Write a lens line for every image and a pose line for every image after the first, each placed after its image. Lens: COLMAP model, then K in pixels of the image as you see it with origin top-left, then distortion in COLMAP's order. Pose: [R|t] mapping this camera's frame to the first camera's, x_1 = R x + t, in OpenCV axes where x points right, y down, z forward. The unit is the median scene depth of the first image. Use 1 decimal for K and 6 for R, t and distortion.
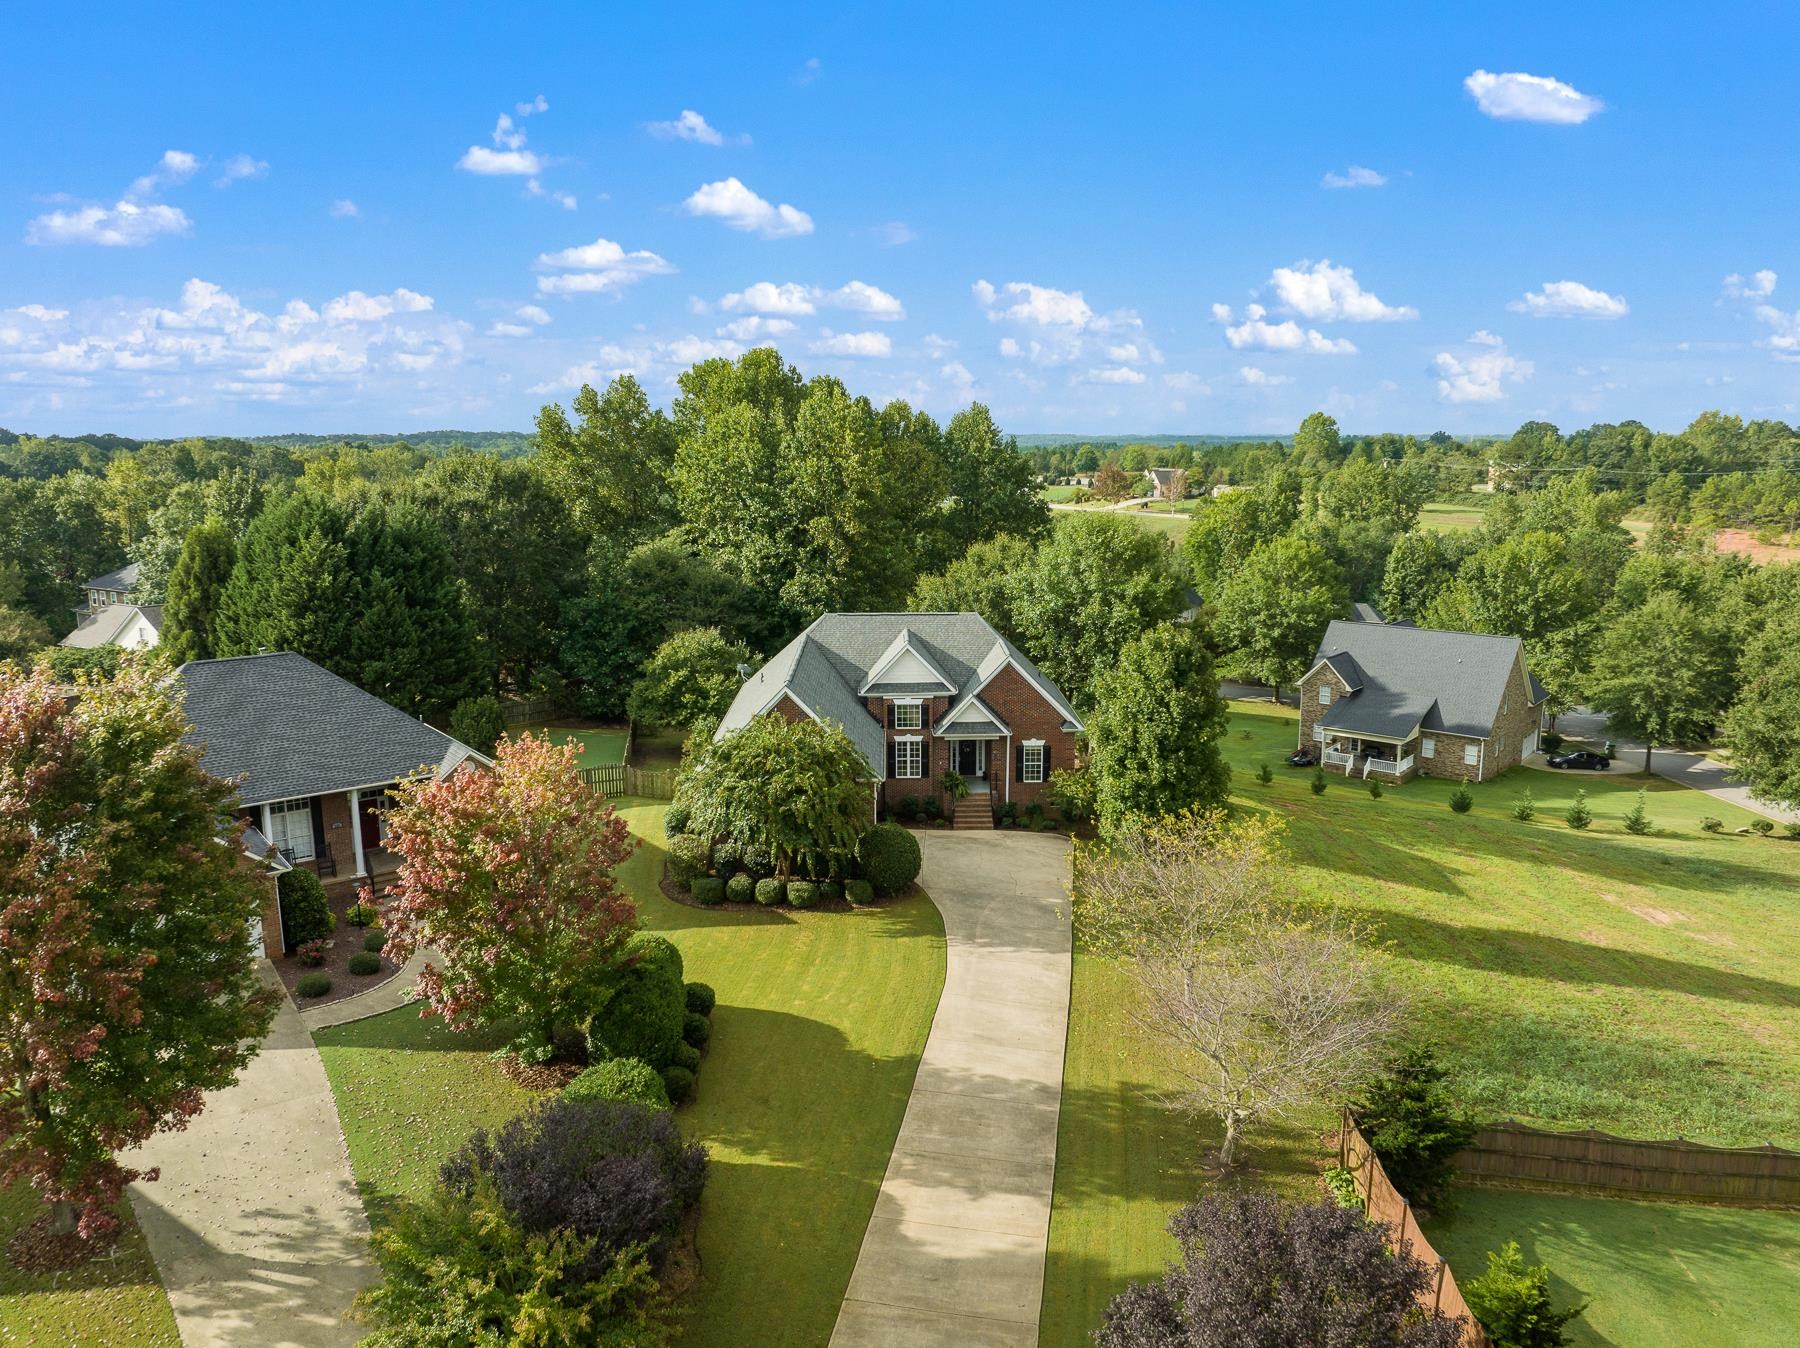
lens RADIAL K [[1260.2, 0, 908.1], [0, 1260.2, 607.4], [0, 0, 1]] dist [-0.038479, -0.000607]
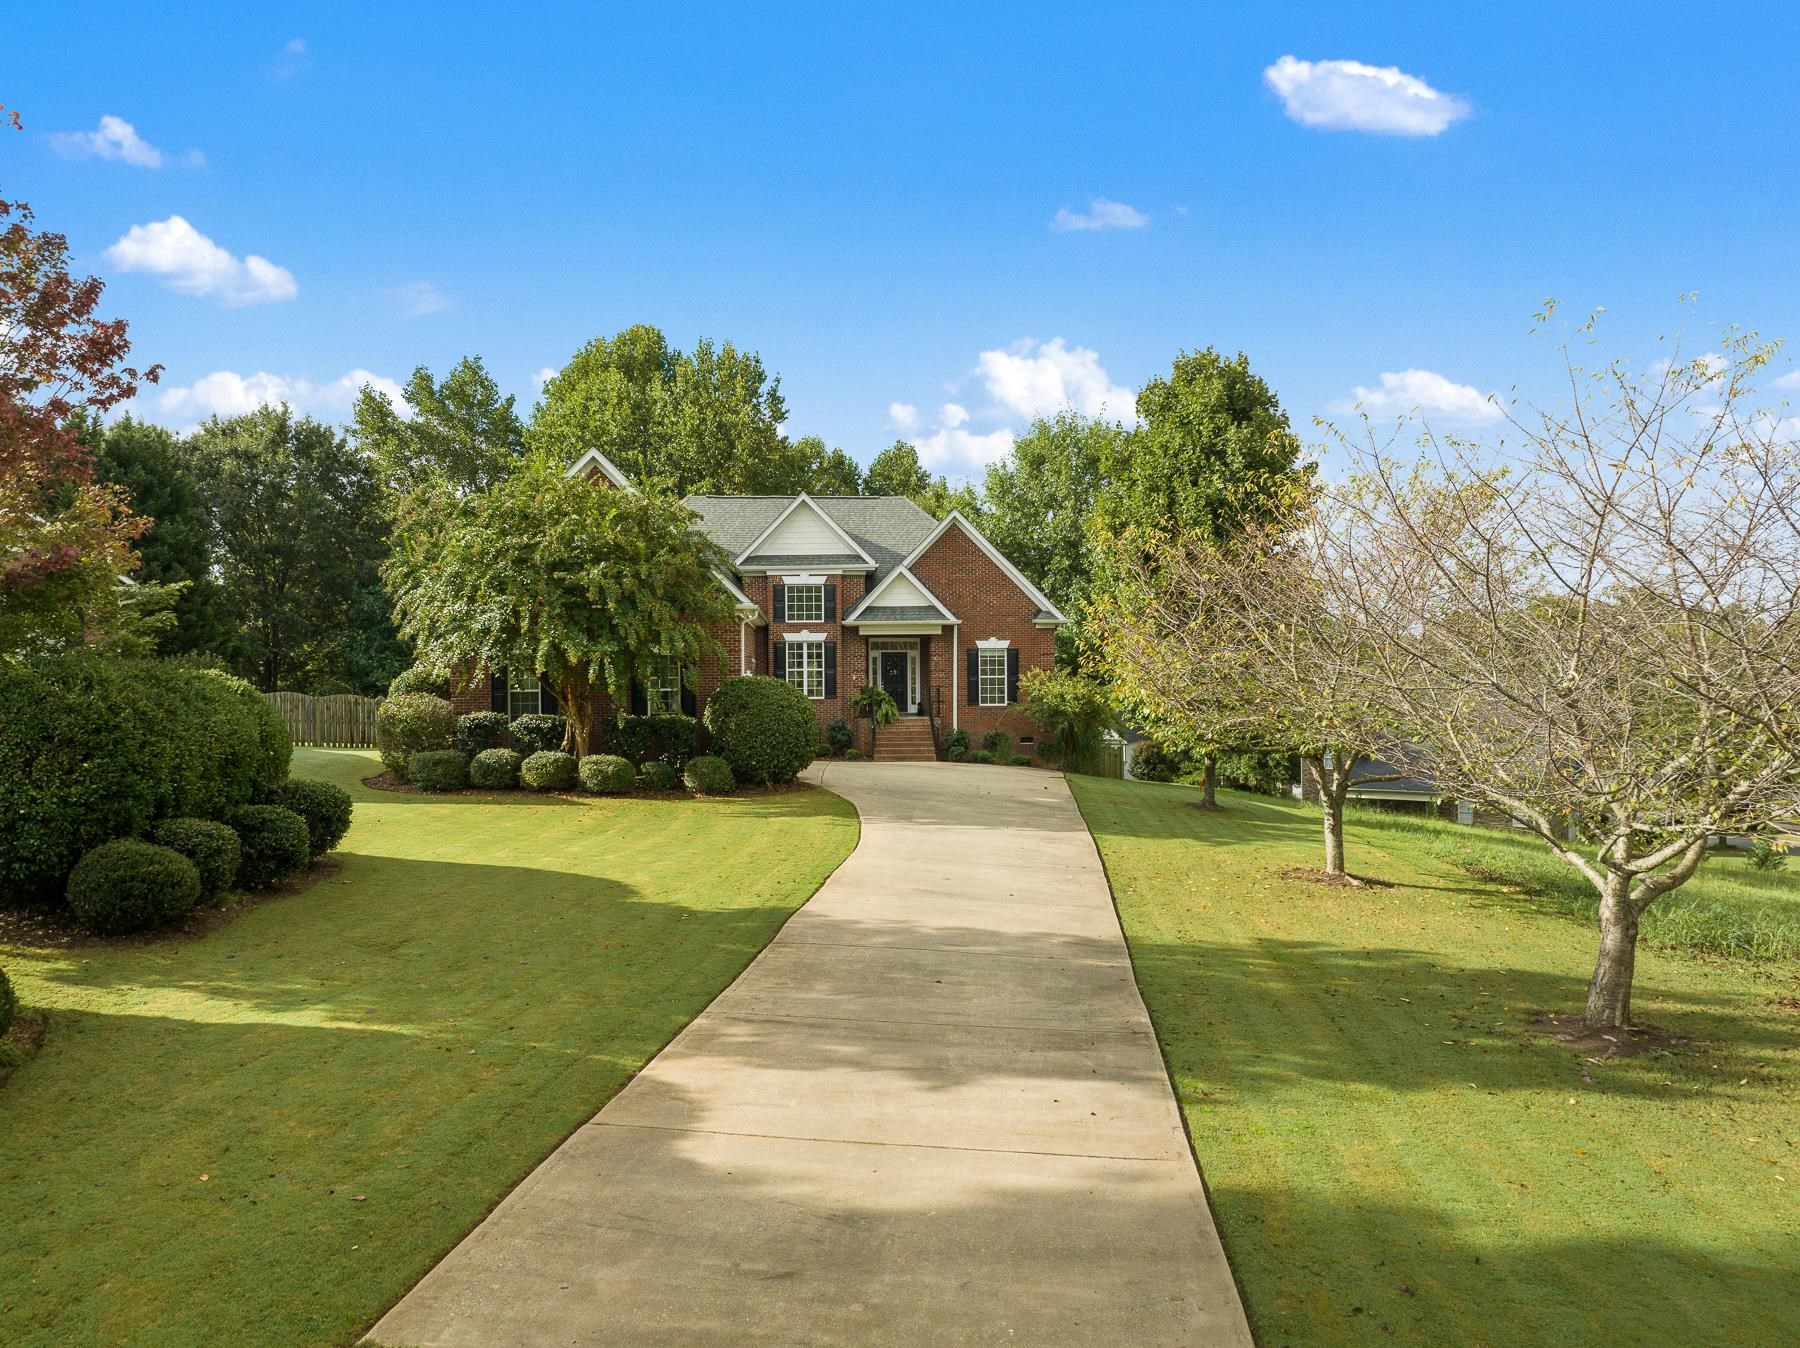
lens RADIAL K [[1242.8, 0, 903.2], [0, 1242.8, 655.4], [0, 0, 1]] dist [-0.037158, -0.000716]
pose [[0.998394, -0.004850, 0.056451, 0.018430], [0.013814, 0.987099, -0.159514, 0.269947], [-0.054949, 0.160038, 0.985580, 0.438559]]
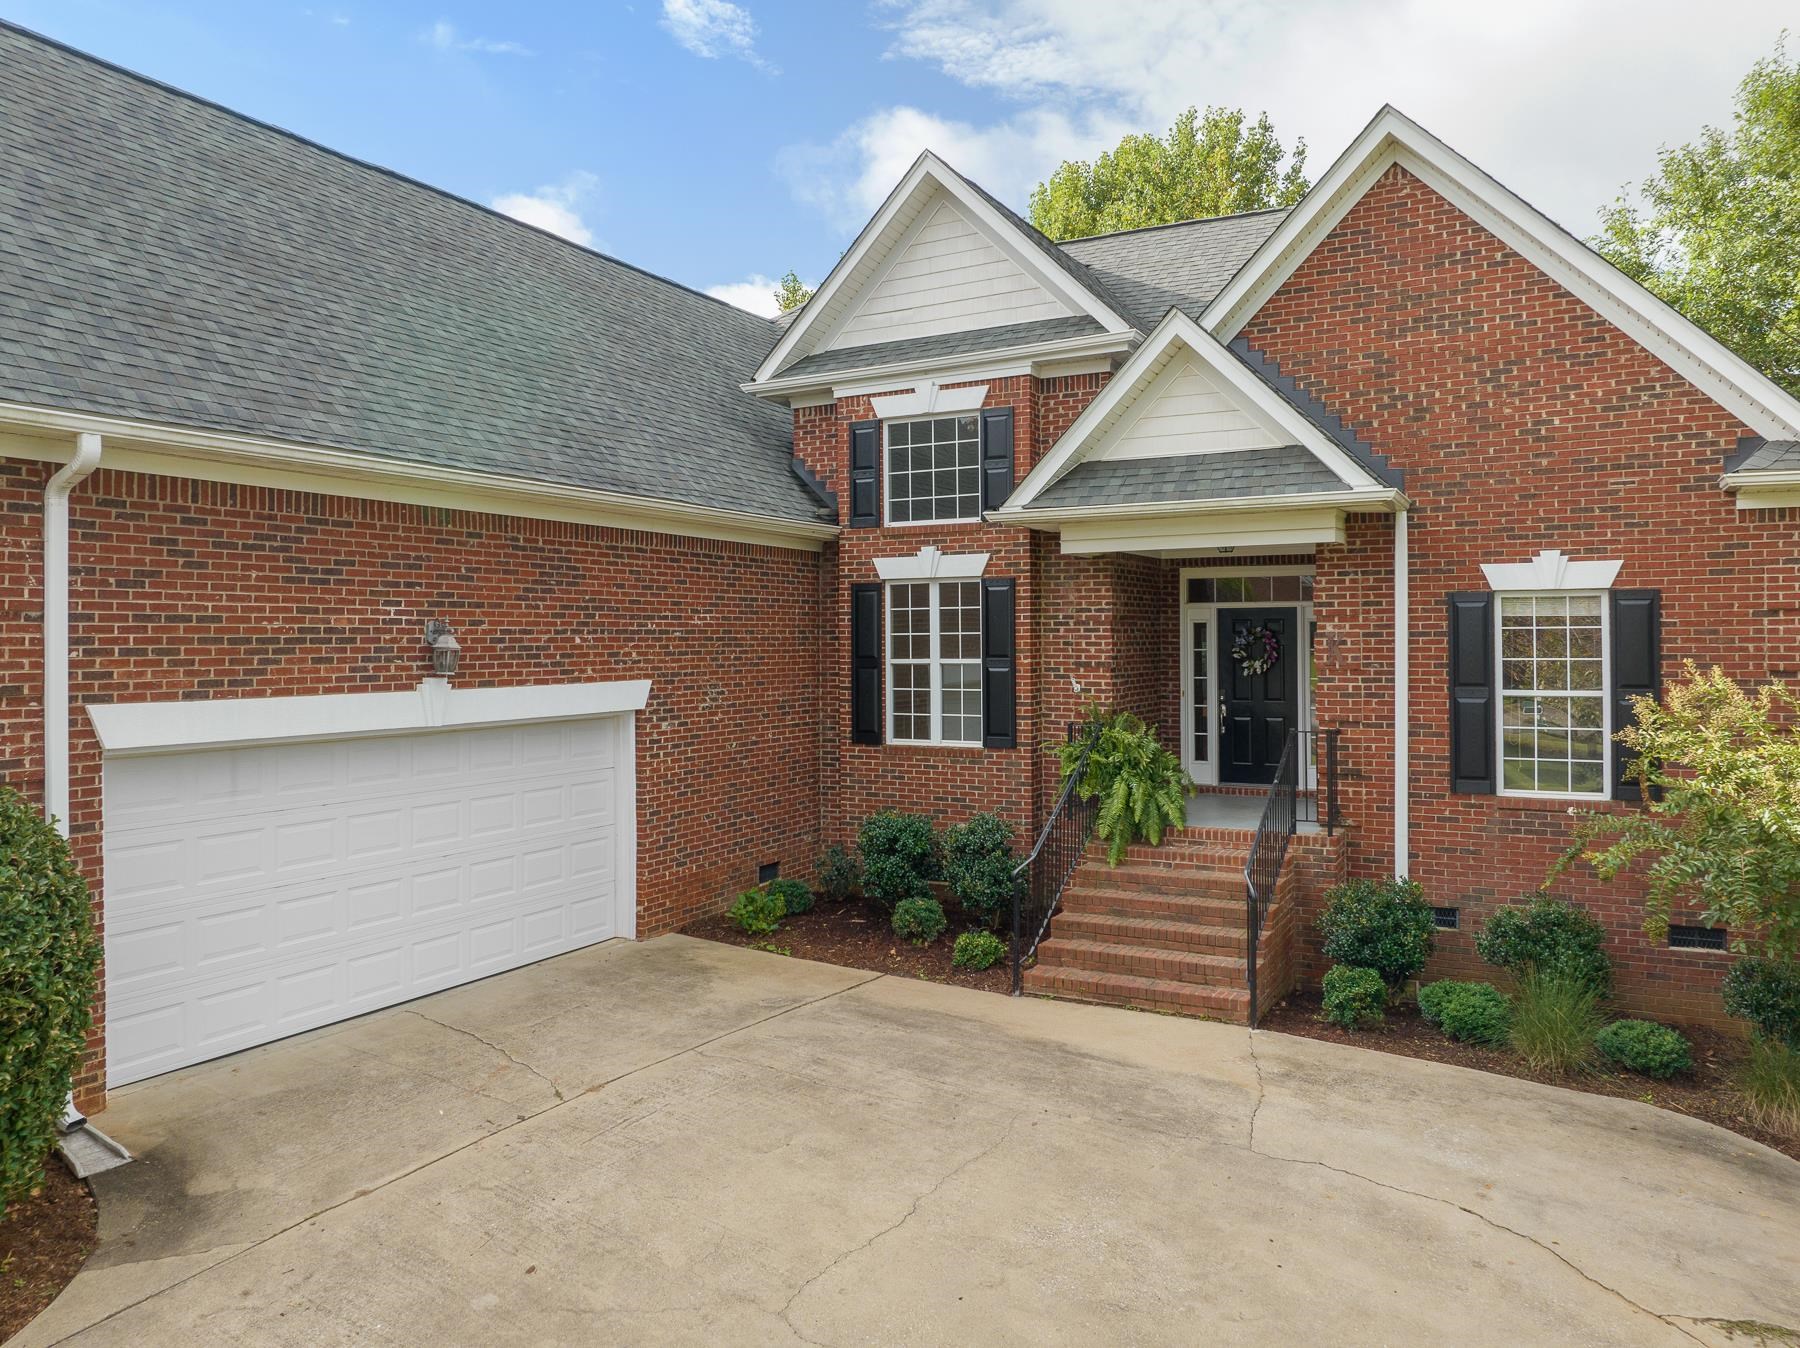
lens RADIAL K [[1219.5, 0, 901.5], [0, 1219.5, 625.1], [0, 0, 1]] dist [-0.049924, -0.000376]
pose [[0.866775, -0.010099, -0.498596, 0.131017], [-0.067042, 0.988359, -0.136569, 0.179234], [0.494172, 0.151802, 0.856009, 1.000095]]
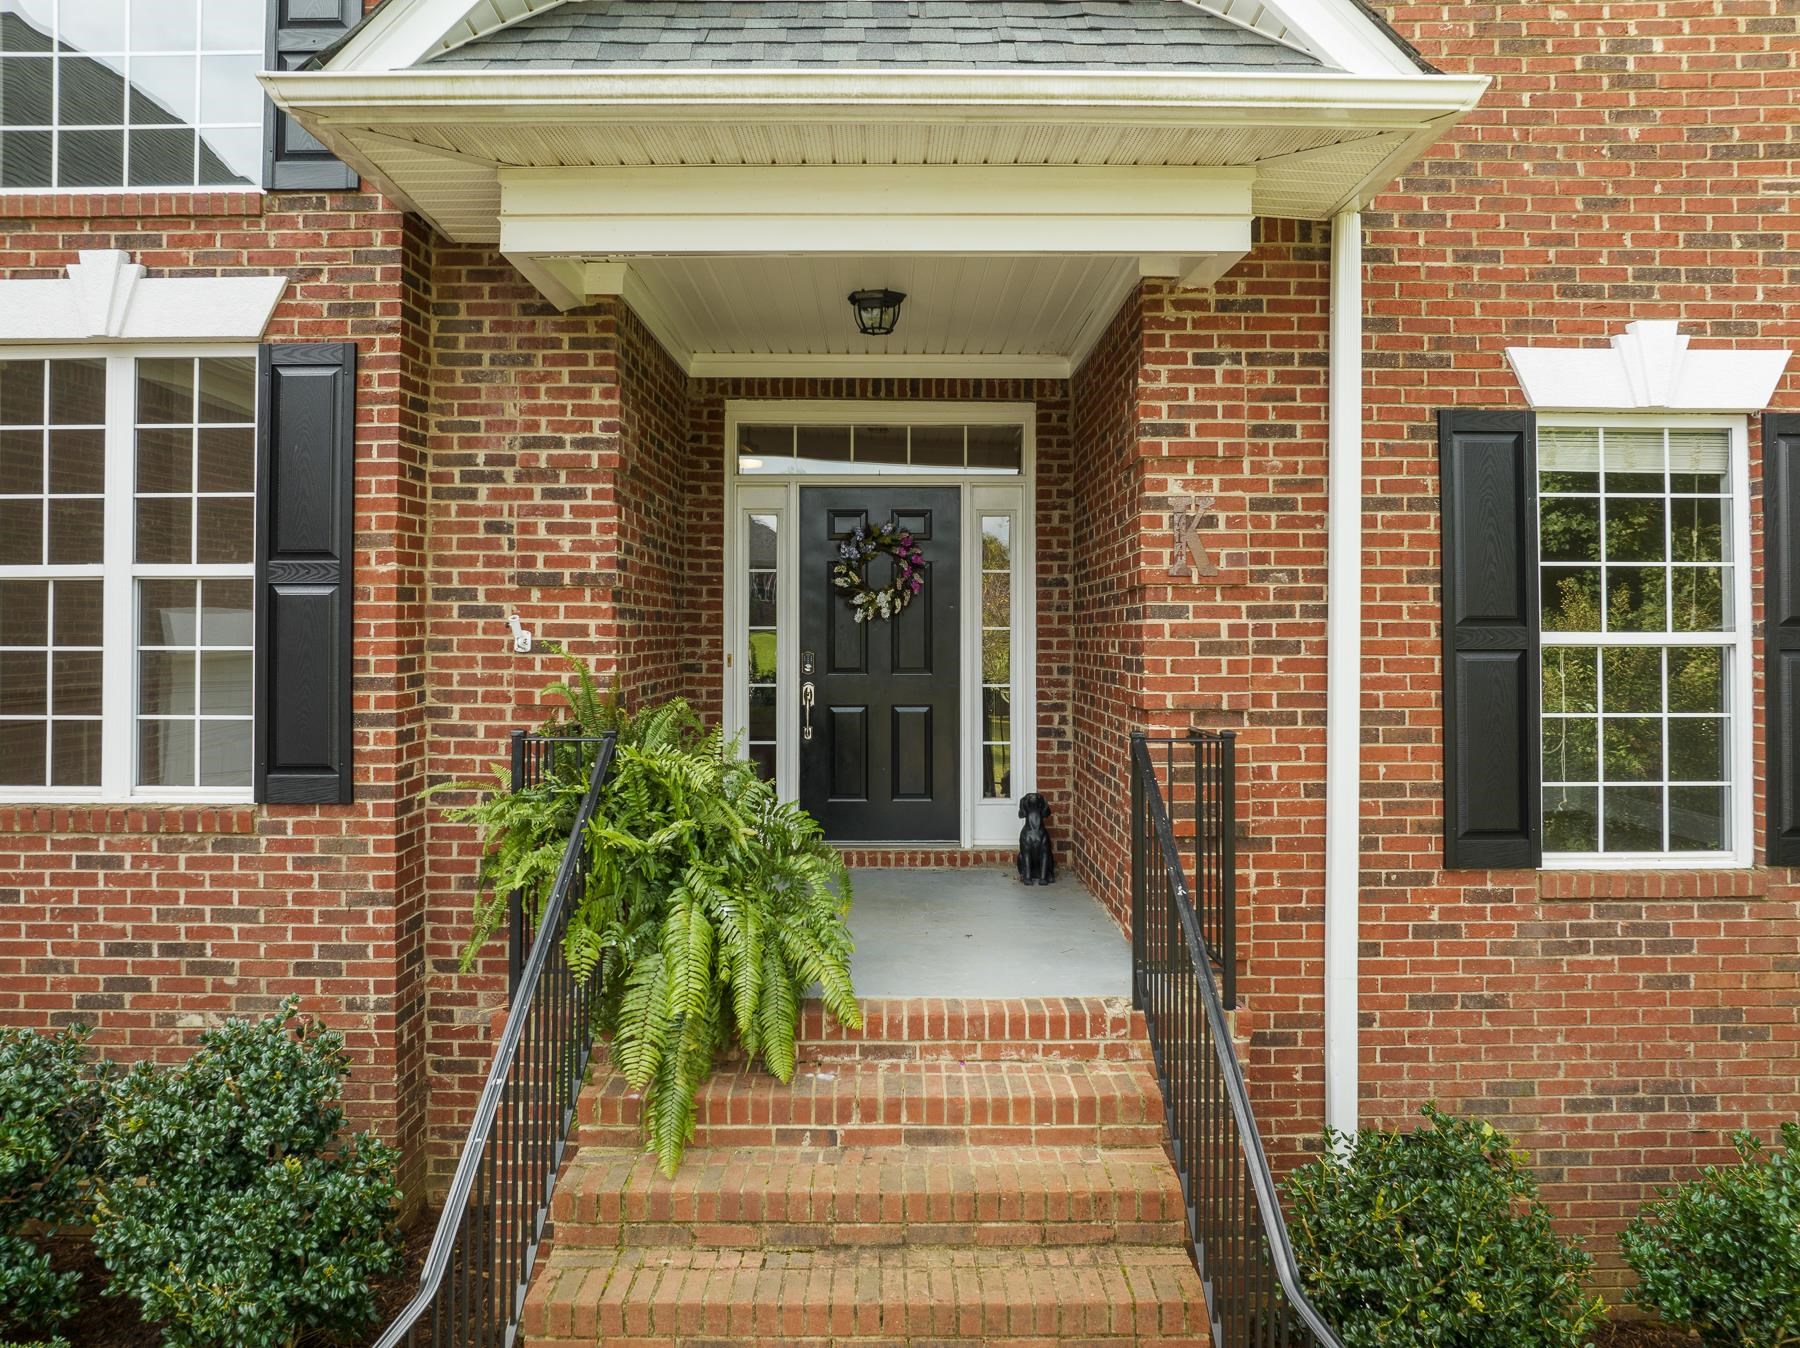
lens RADIAL K [[1260.2, 0, 908.1], [0, 1260.2, 607.4], [0, 0, 1]] dist [-0.038479, -0.000607]
pose [[0.999943, 0.002755, -0.010321, 0.065231], [-0.004380, 0.986968, -0.160855, 0.168146], [0.009744, 0.160891, 0.986924, 1.143521]]
